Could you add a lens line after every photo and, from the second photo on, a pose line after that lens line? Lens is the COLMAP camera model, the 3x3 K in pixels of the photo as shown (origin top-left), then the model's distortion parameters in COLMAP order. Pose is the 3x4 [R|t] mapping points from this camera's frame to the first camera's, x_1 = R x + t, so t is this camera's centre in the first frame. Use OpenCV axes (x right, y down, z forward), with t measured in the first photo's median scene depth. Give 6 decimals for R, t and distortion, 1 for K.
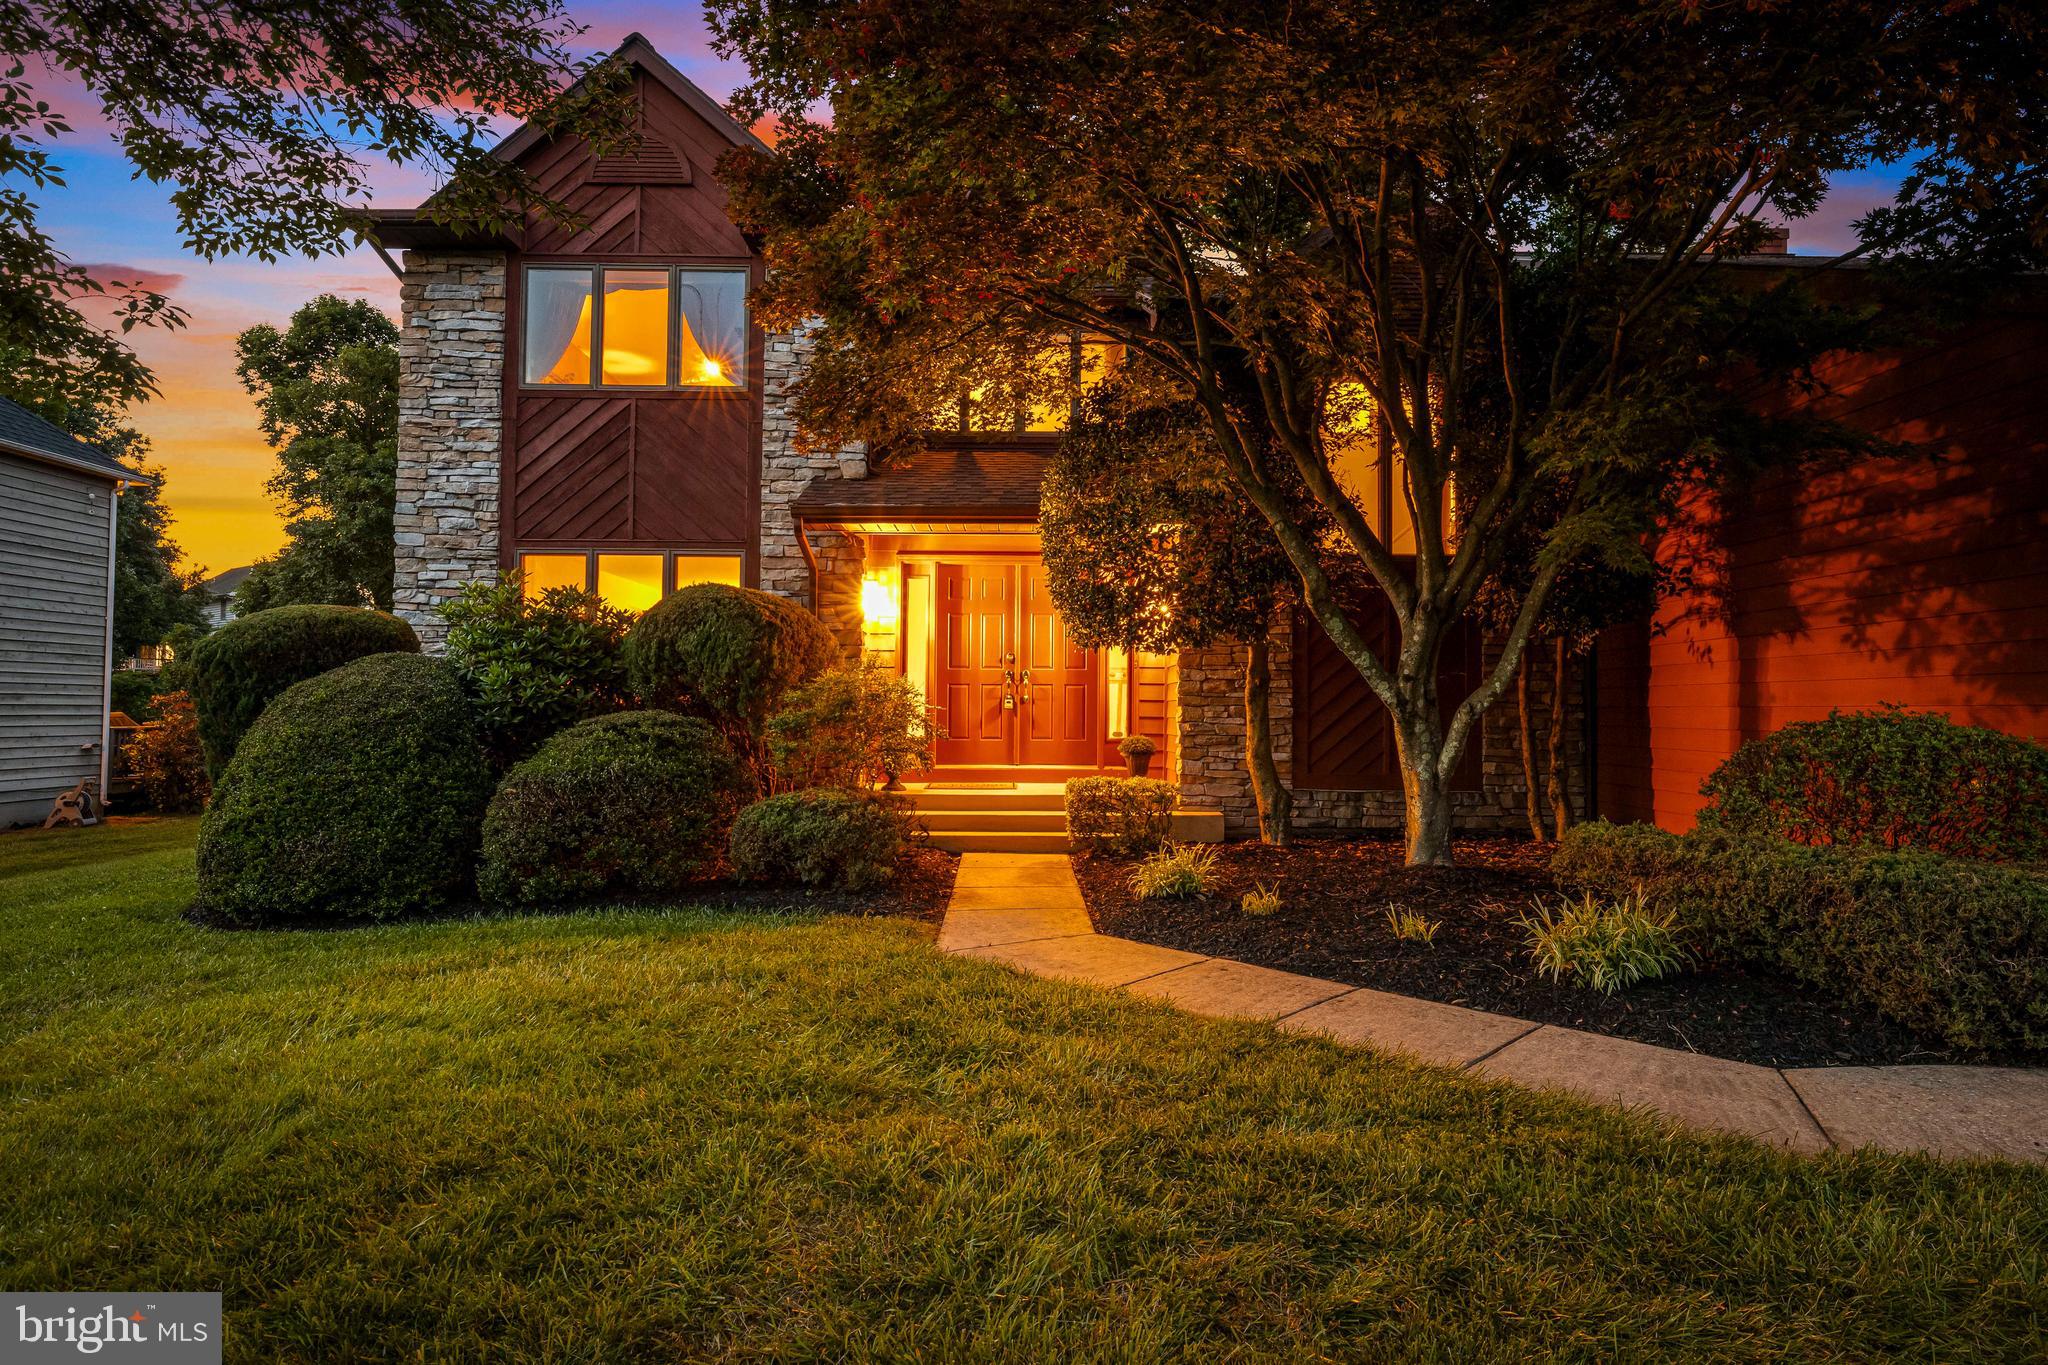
lens RADIAL K [[1220.6, 0, 1025.2], [0, 1220.6, 689.6], [0, 0, 1]] dist [-0.001462, -0.000359]
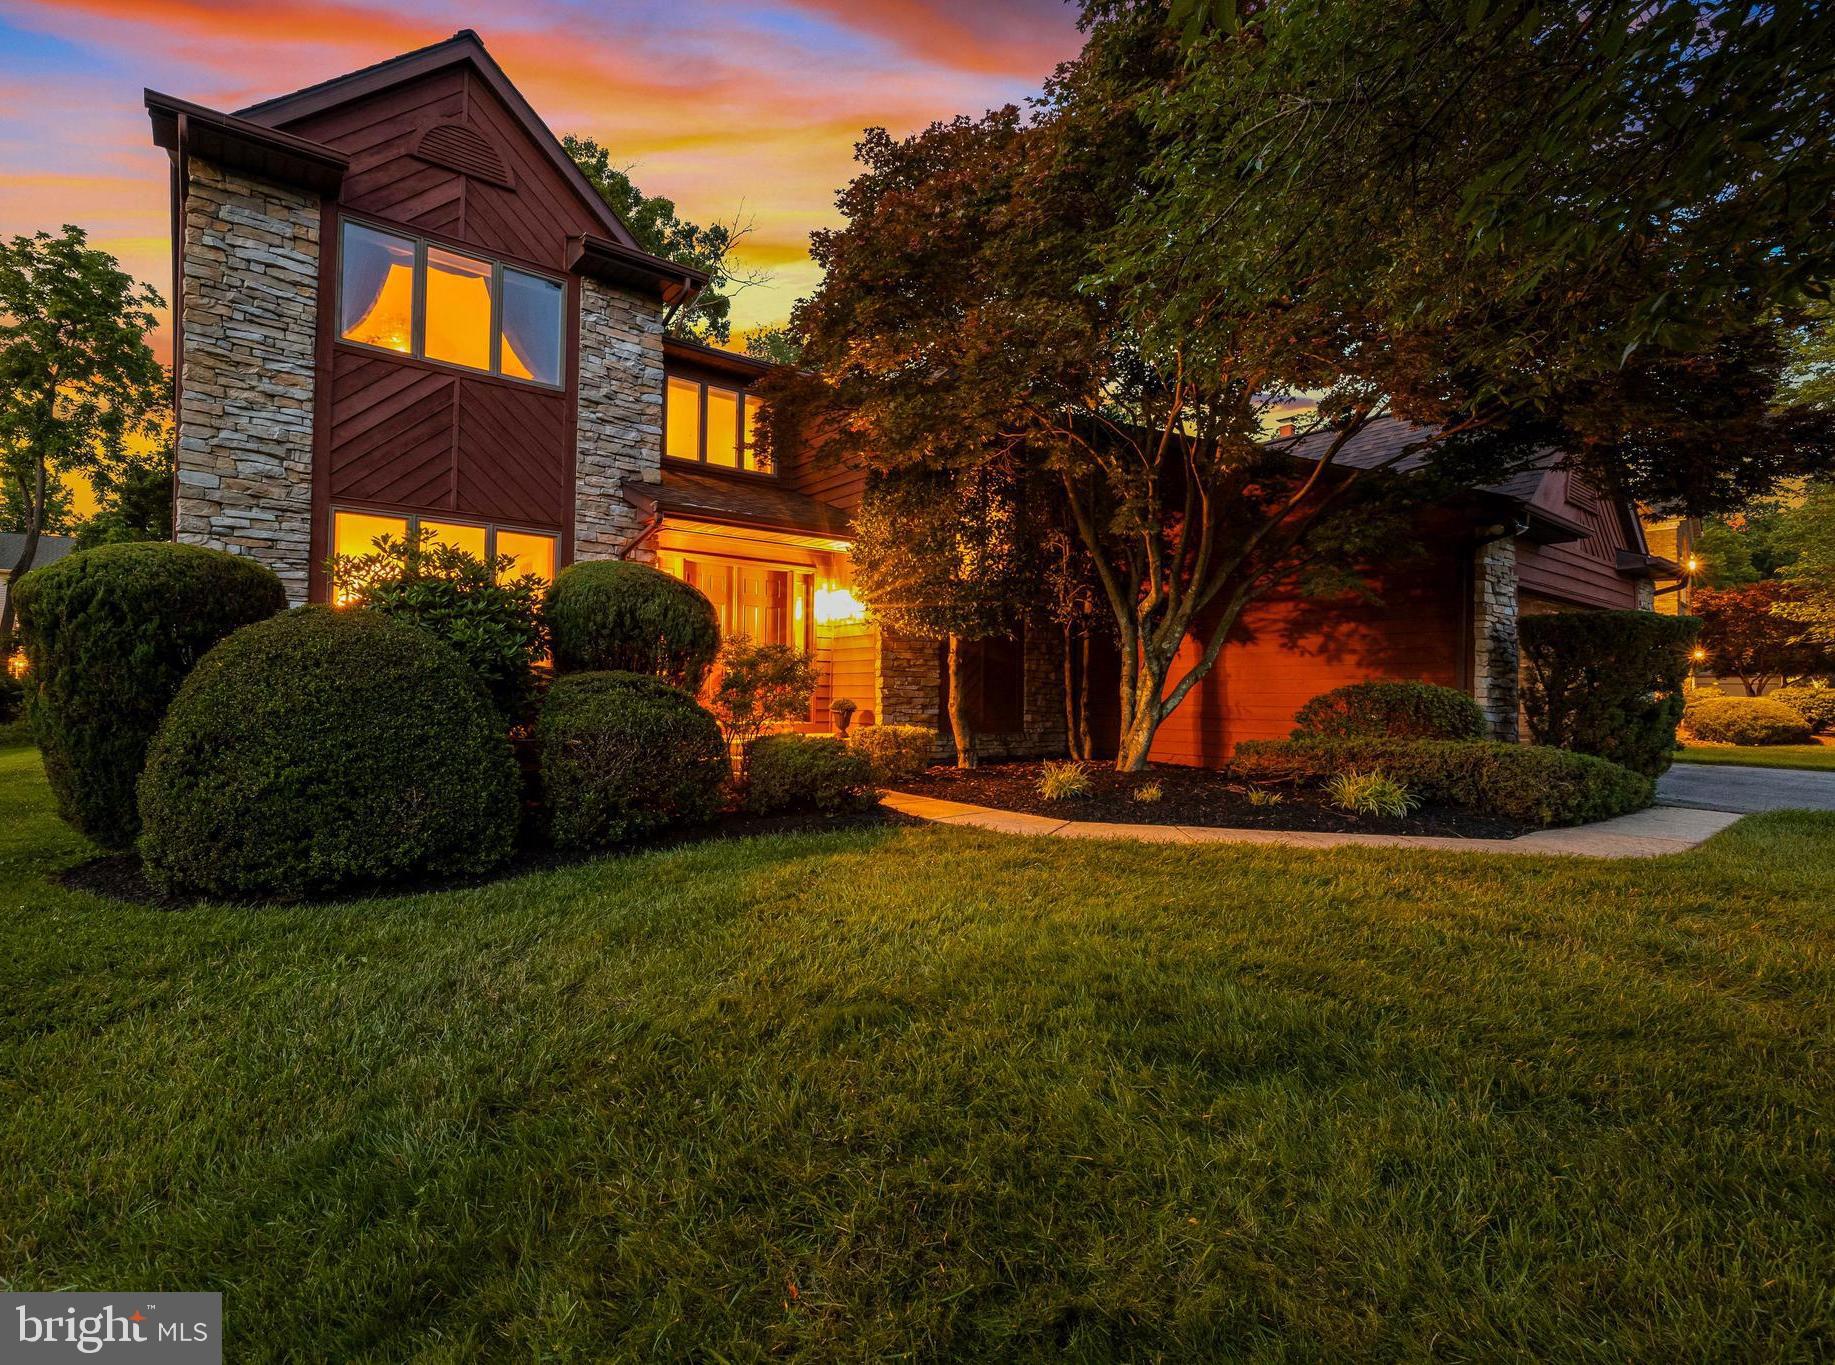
lens RADIAL K [[888.7, 0, 917.5], [0, 888.7, 682.5], [0, 0, 1]] dist [0.001730, 0.000685]
pose [[0.799079, 0.011908, 0.601108, -0.471051], [-0.016140, 0.999868, 0.001648, 0.018063], [-0.601010, -0.011018, 0.799166, 0.147860]]
